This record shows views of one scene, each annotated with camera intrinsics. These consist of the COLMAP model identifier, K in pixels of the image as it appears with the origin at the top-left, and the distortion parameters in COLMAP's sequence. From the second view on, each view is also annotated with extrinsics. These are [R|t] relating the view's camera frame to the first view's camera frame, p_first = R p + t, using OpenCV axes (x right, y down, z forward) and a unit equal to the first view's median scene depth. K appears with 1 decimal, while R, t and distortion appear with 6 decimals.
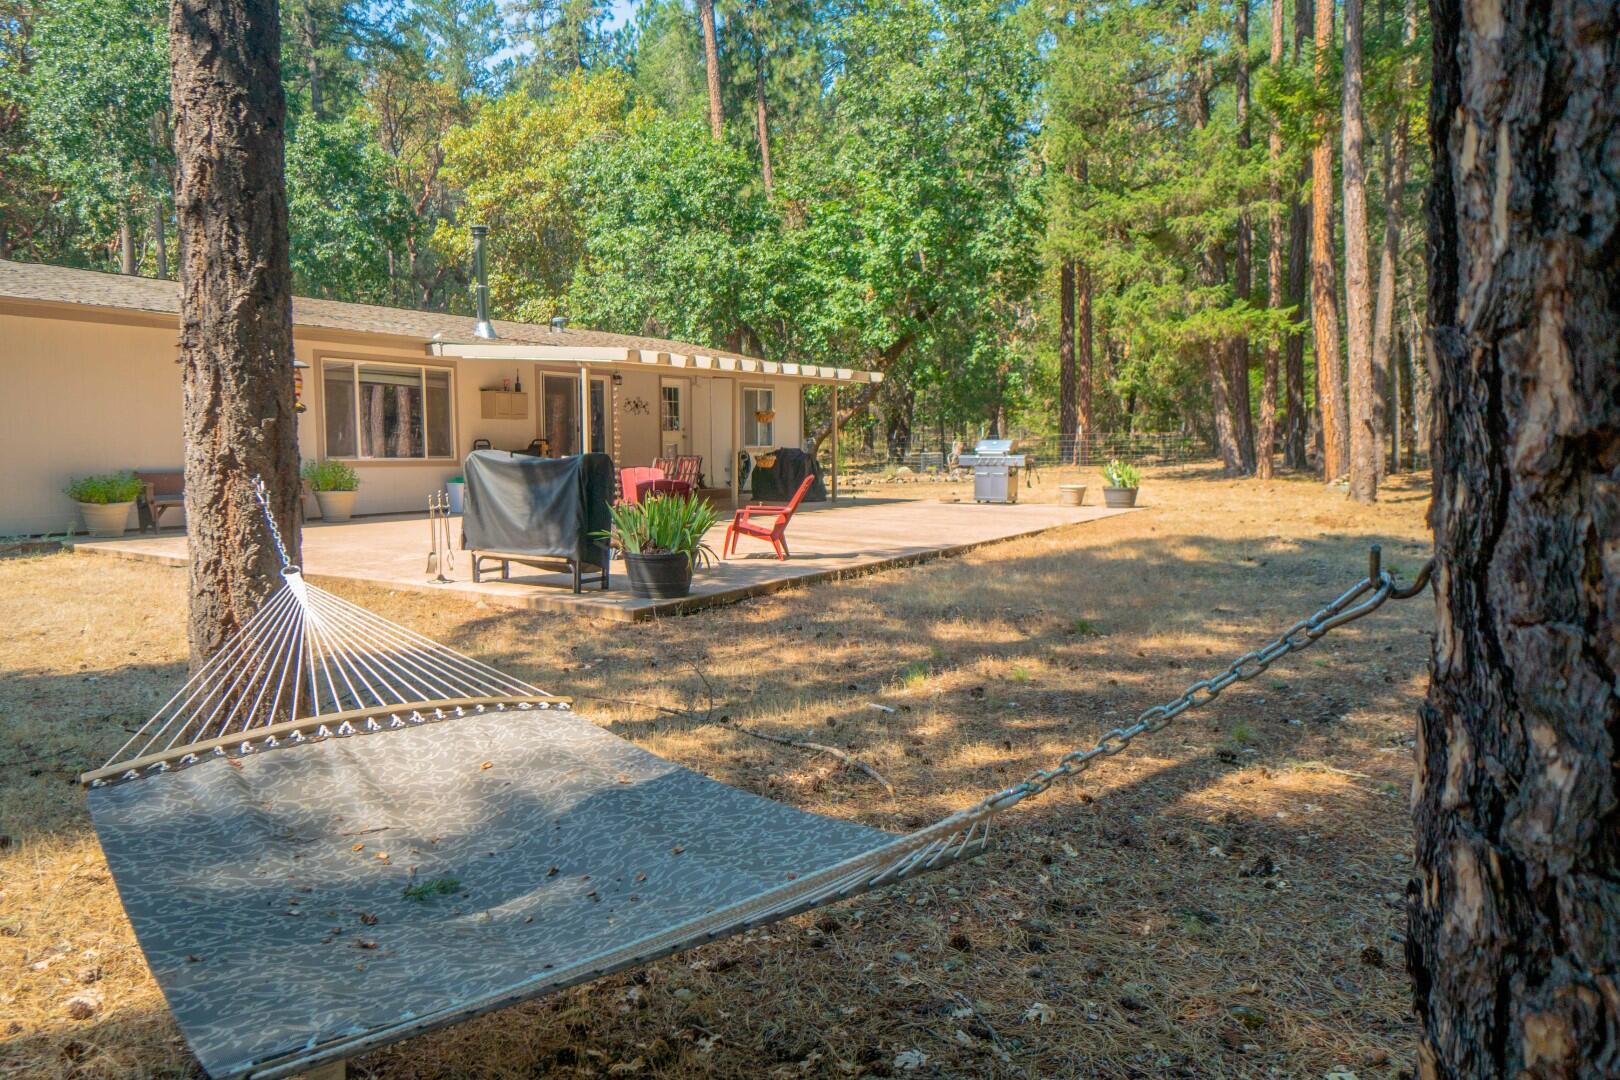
lens RADIAL K [[1146.1, 0, 810.0], [0, 1146.1, 540.0], [0, 0, 1]] dist [0.017081, 0.002190]
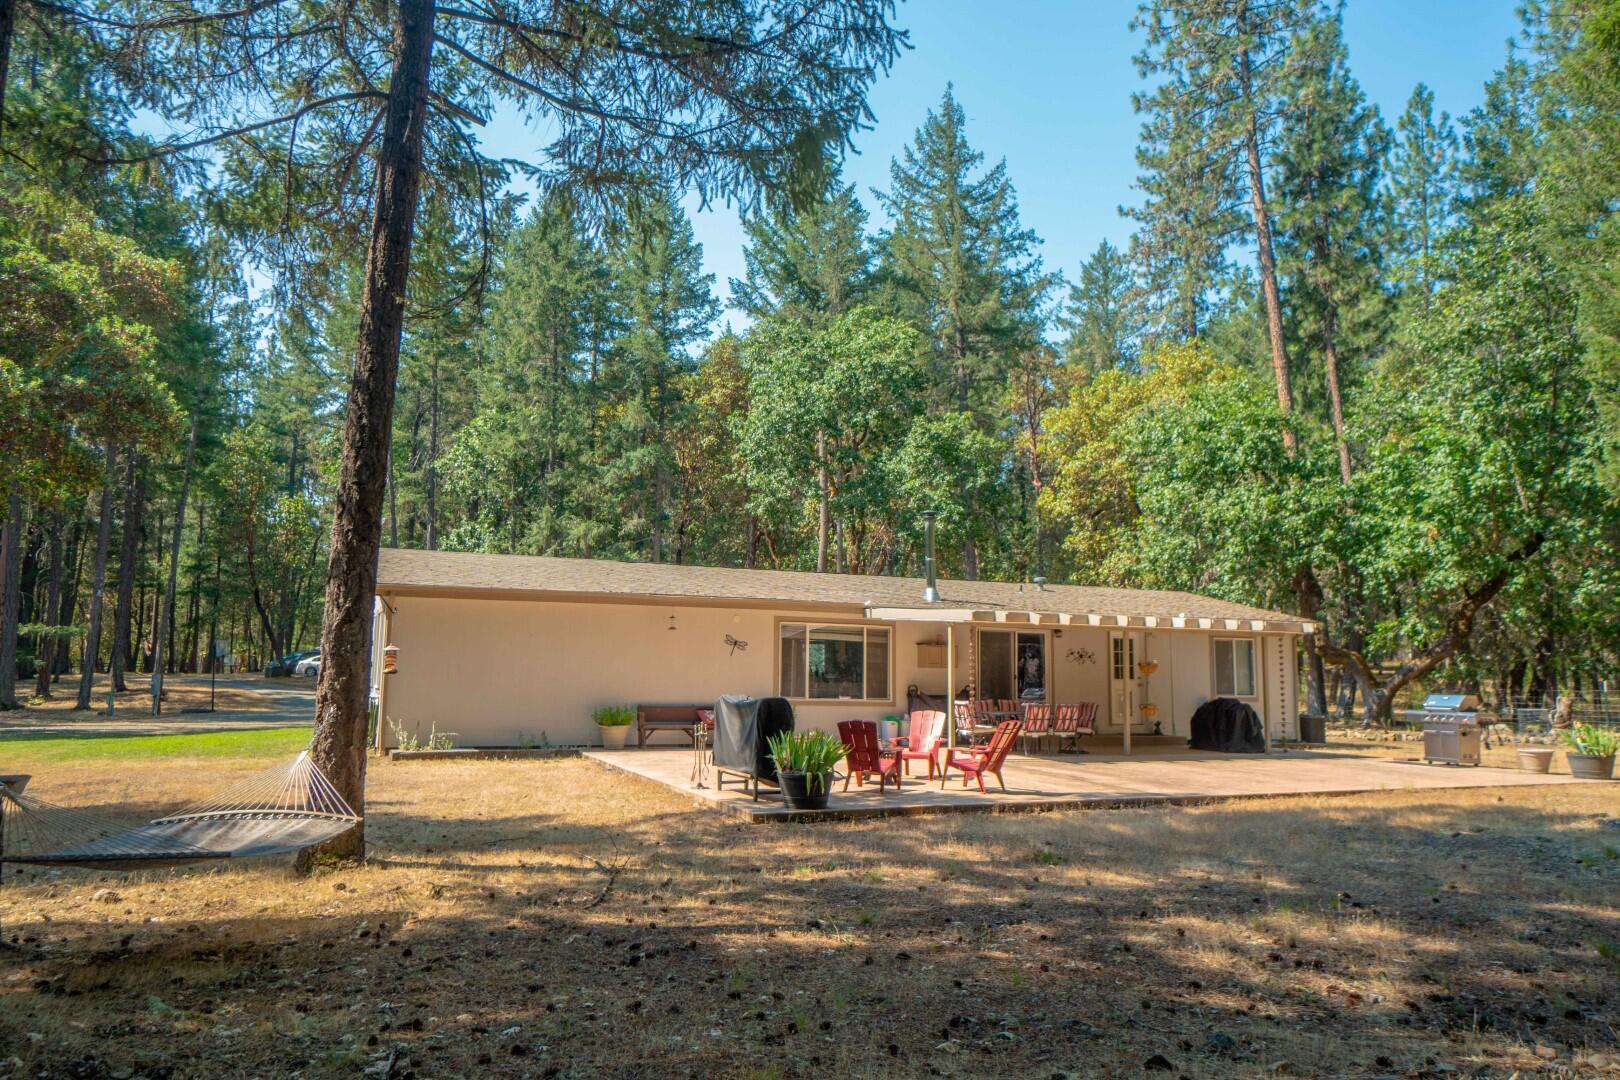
lens RADIAL K [[1146.1, 0, 810.0], [0, 1146.1, 540.0], [0, 0, 1]] dist [0.017081, 0.002190]
pose [[0.825844, -0.054754, -0.561235, 0.160817], [-0.064192, 0.979677, -0.190033, -0.000777], [0.560234, 0.192964, 0.805545, -0.029266]]
